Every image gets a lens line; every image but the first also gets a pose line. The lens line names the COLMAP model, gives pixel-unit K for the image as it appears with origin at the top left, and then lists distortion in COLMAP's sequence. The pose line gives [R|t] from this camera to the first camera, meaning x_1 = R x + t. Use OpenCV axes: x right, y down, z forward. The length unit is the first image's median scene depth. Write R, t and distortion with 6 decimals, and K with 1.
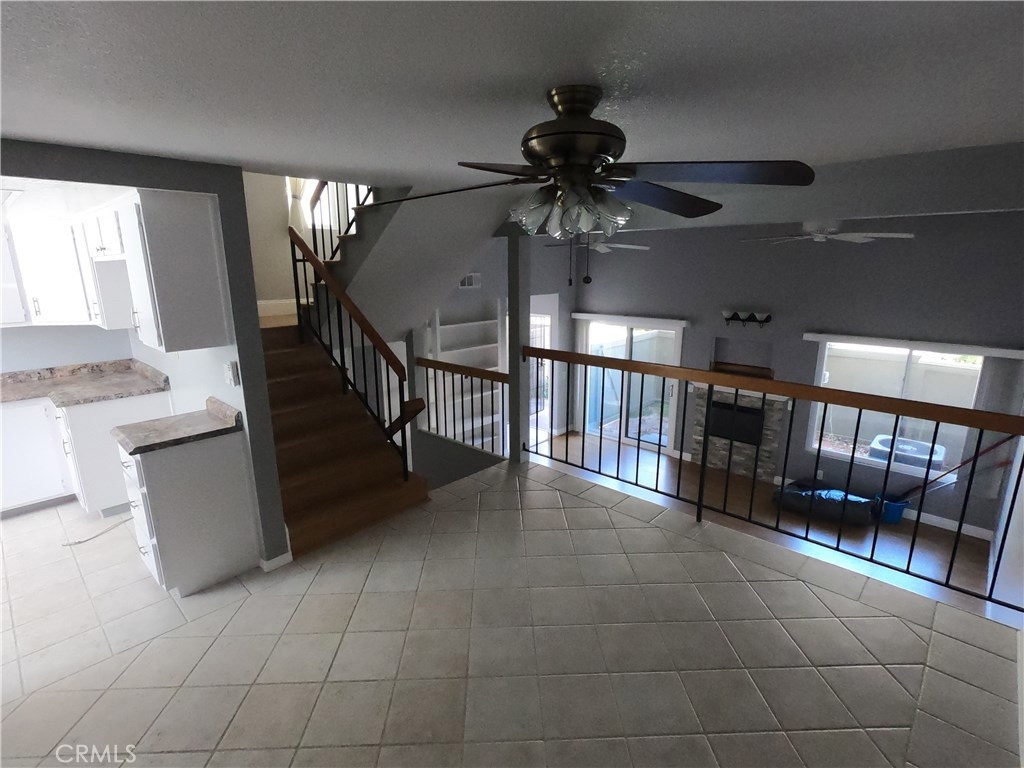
lens RADIAL K [[511.6, 0, 511.6], [0, 511.6, 385.8], [0, 0, 1]] dist [-0.001248, -0.000081]
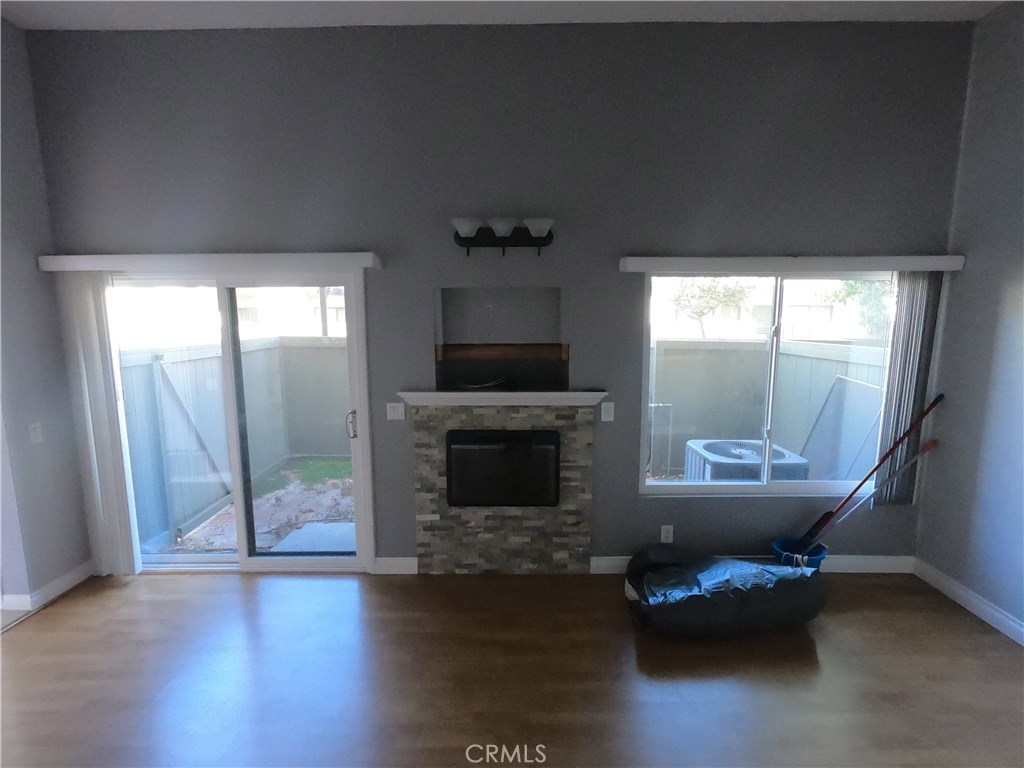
lens RADIAL K [[511.6, 0, 511.6], [0, 511.6, 385.8], [0, 0, 1]] dist [-0.001248, -0.000081]
pose [[0.730848, -0.092520, 0.676241, 0.133009], [0.158197, 0.986752, -0.035968, 0.015991], [-0.663954, 0.133266, 0.735802, 0.644674]]
